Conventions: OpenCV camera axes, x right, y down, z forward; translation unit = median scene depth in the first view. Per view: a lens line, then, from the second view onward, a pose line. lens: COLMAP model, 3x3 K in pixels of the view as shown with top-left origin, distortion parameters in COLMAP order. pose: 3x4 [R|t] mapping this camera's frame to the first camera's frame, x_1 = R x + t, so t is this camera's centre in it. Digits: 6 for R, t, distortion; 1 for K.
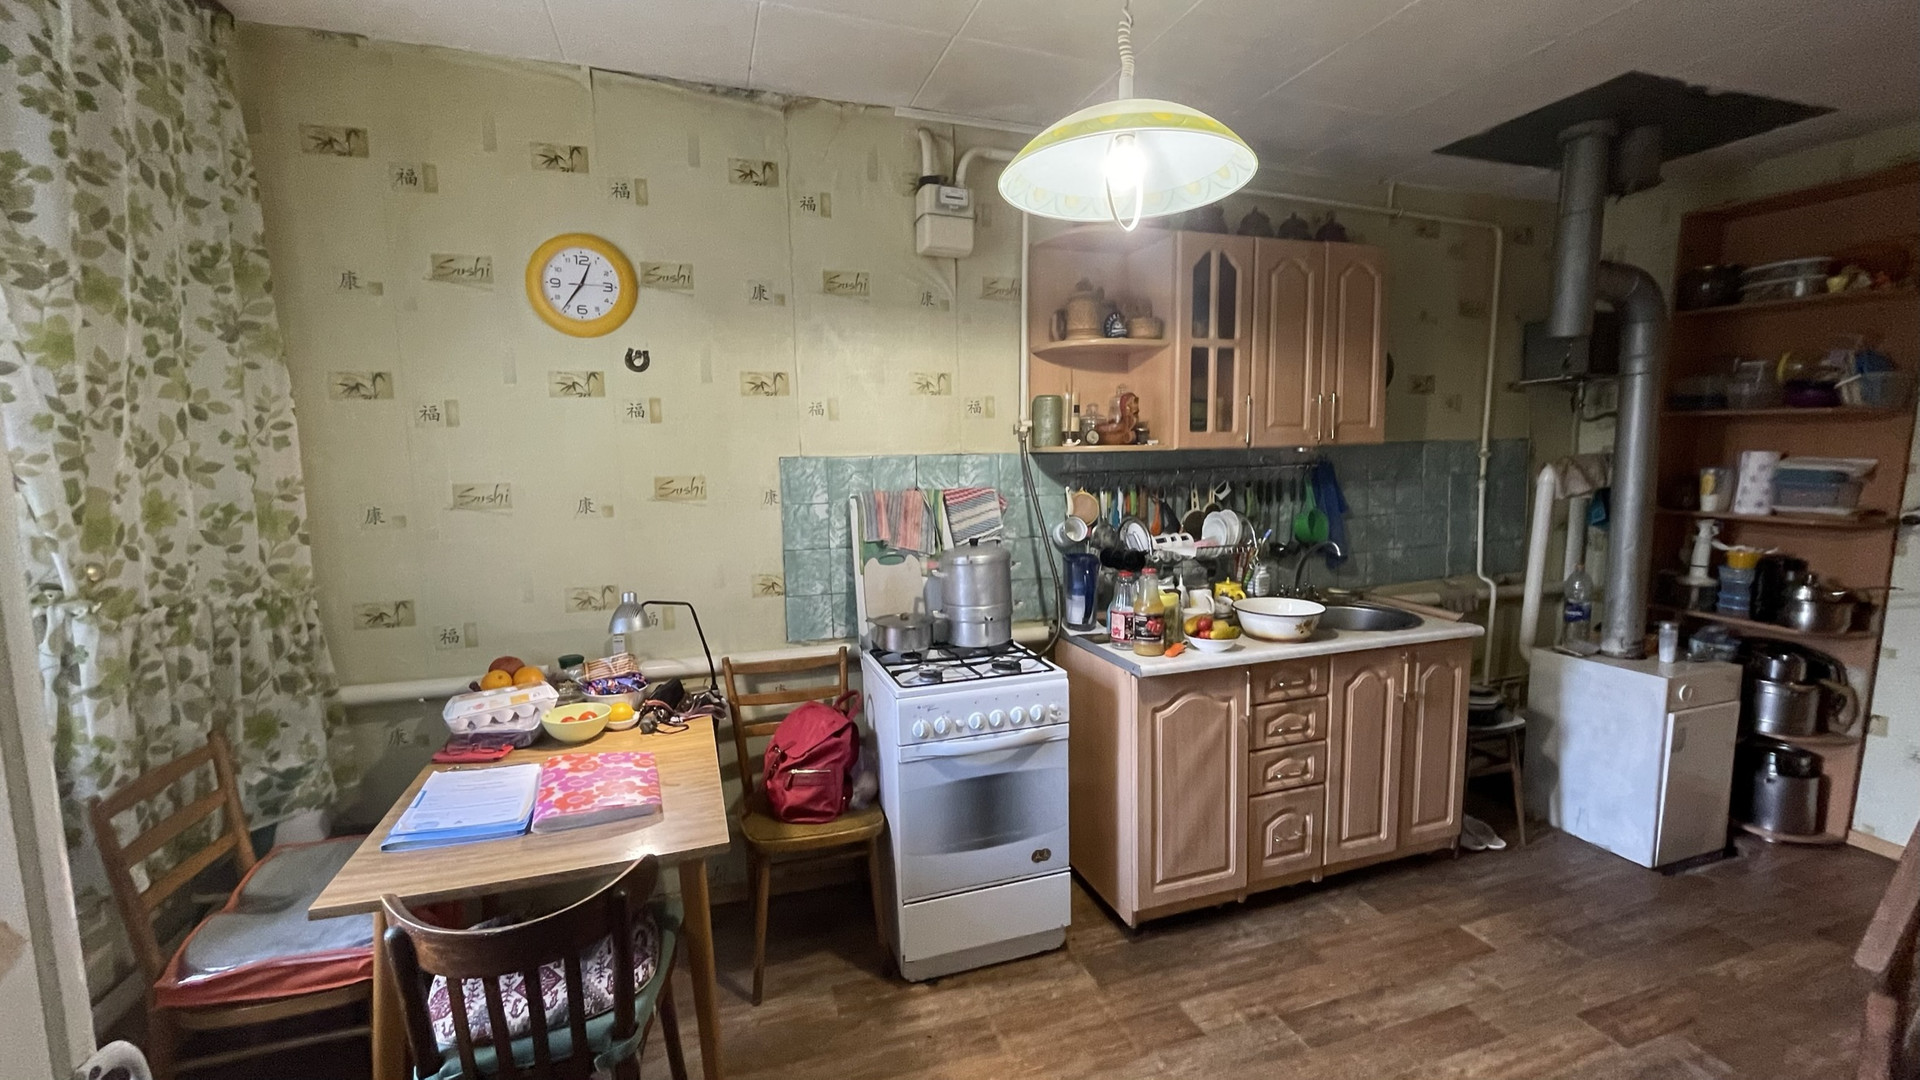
lens RADIAL K [[785.9, 0, 961.7], [0, 785.9, 541.3], [0, 0, 1]] dist [0.001429, -0.000024]
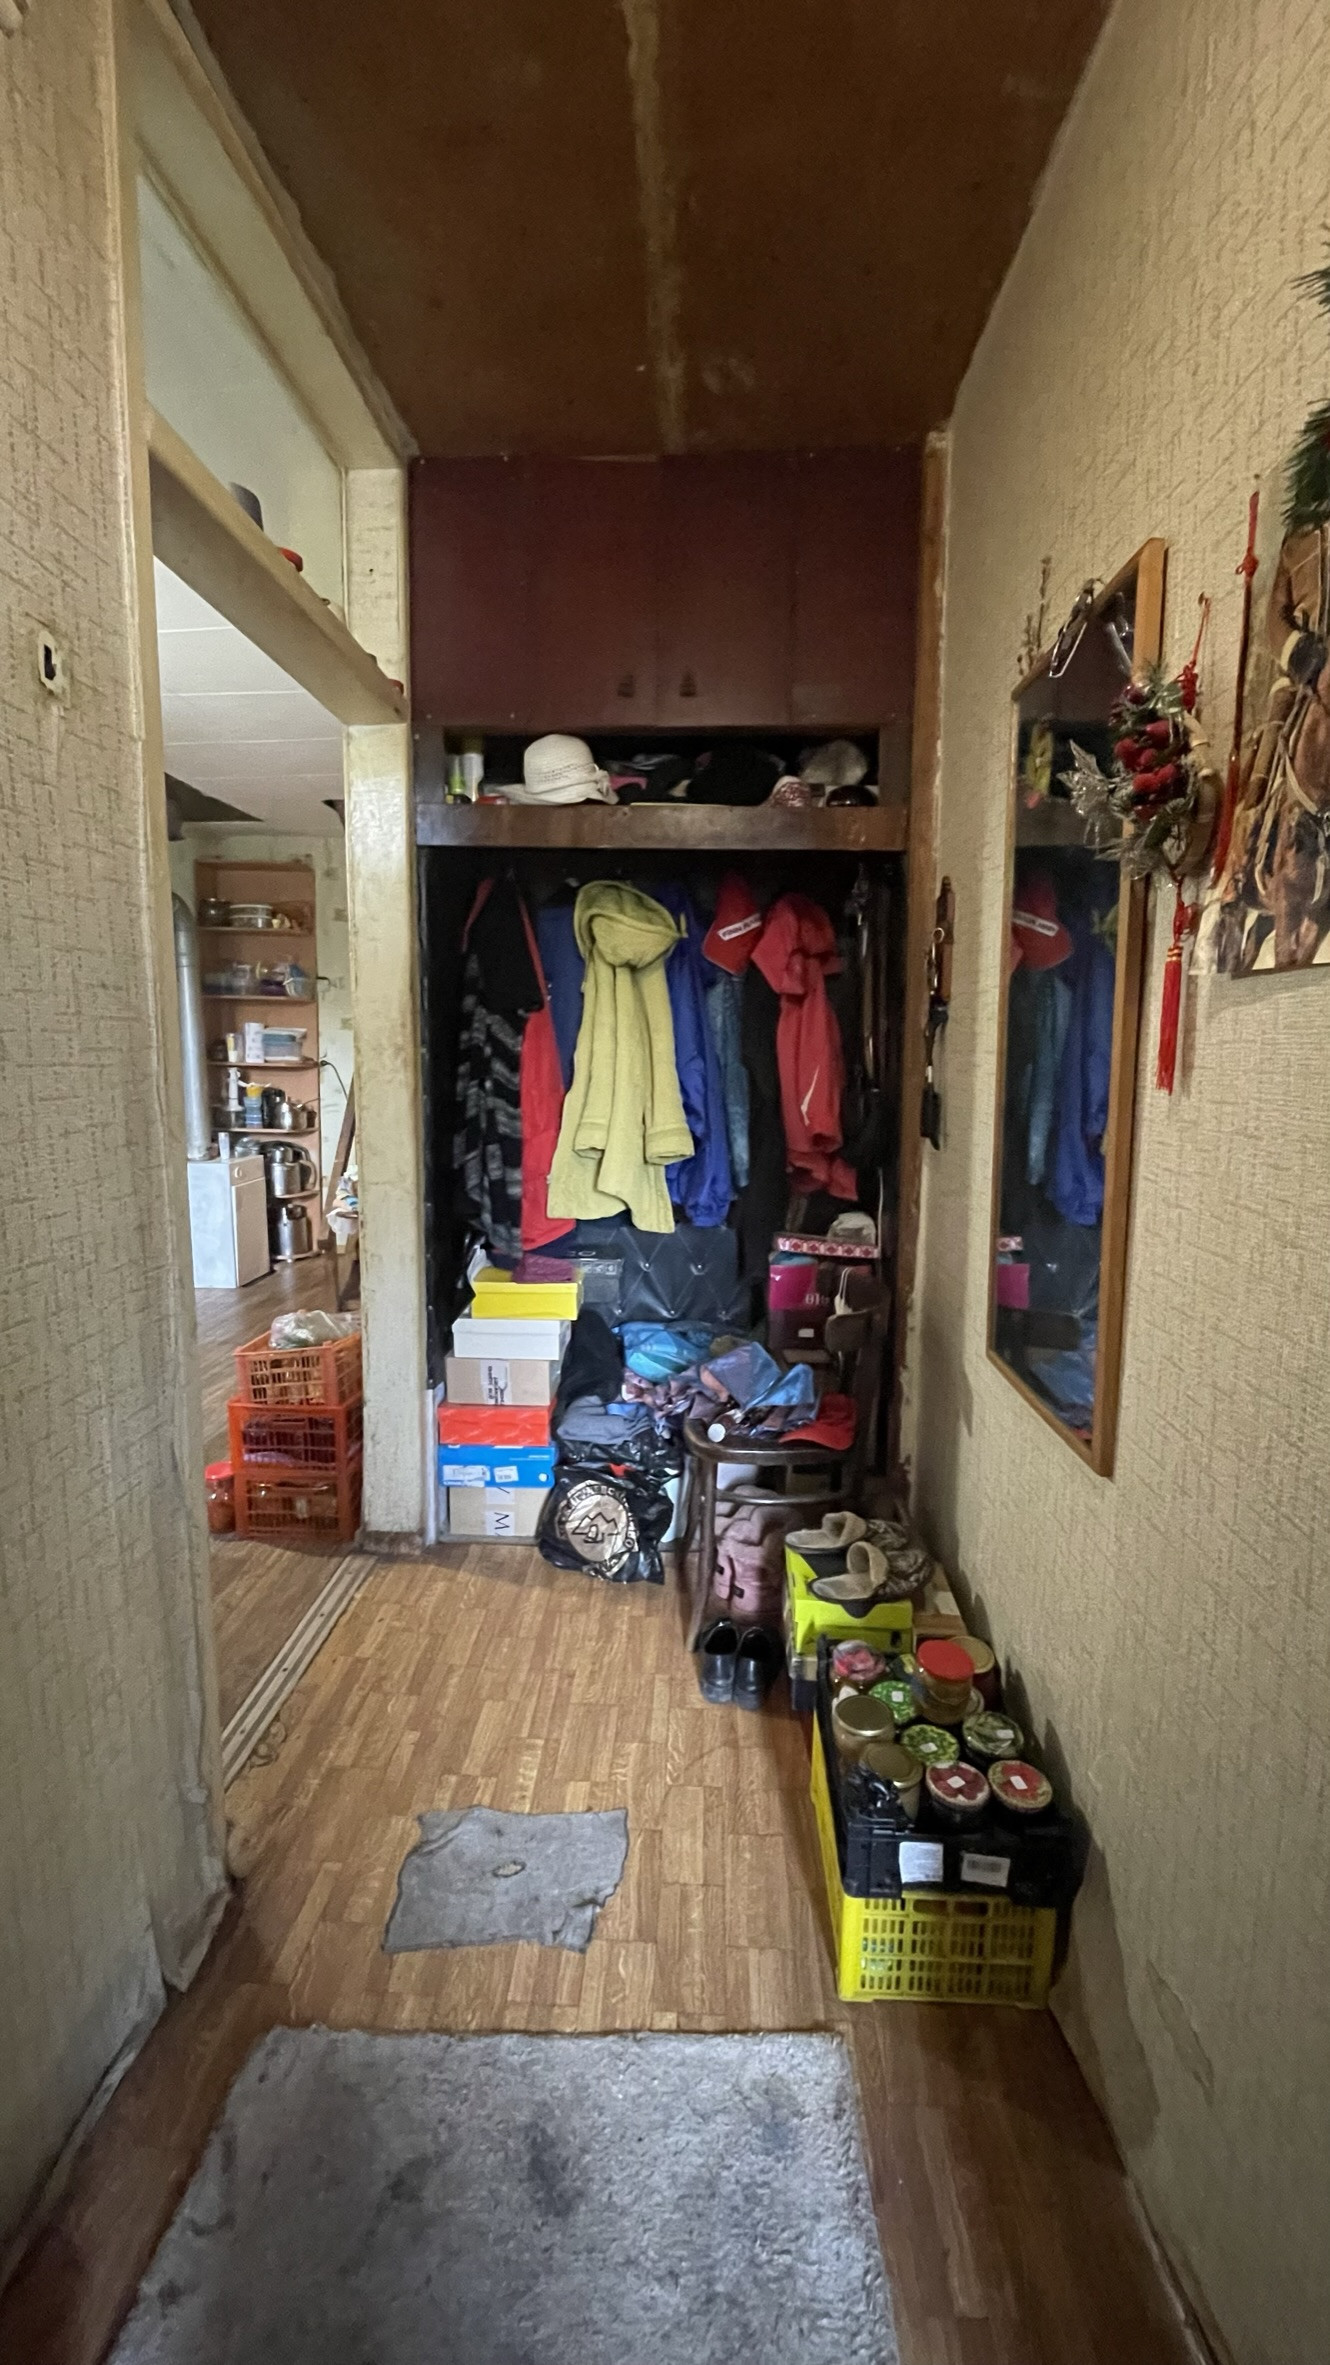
lens RADIAL K [[968.0, 0, 669.7], [0, 968.0, 1167.3], [0, 0, 1]] dist [0.001429, -0.000024]
pose [[0.357245, -0.103852, 0.928219, -0.537547], [0.097560, 0.992512, 0.073497, 0.115219], [-0.928901, 0.064301, 0.364702, -0.480203]]
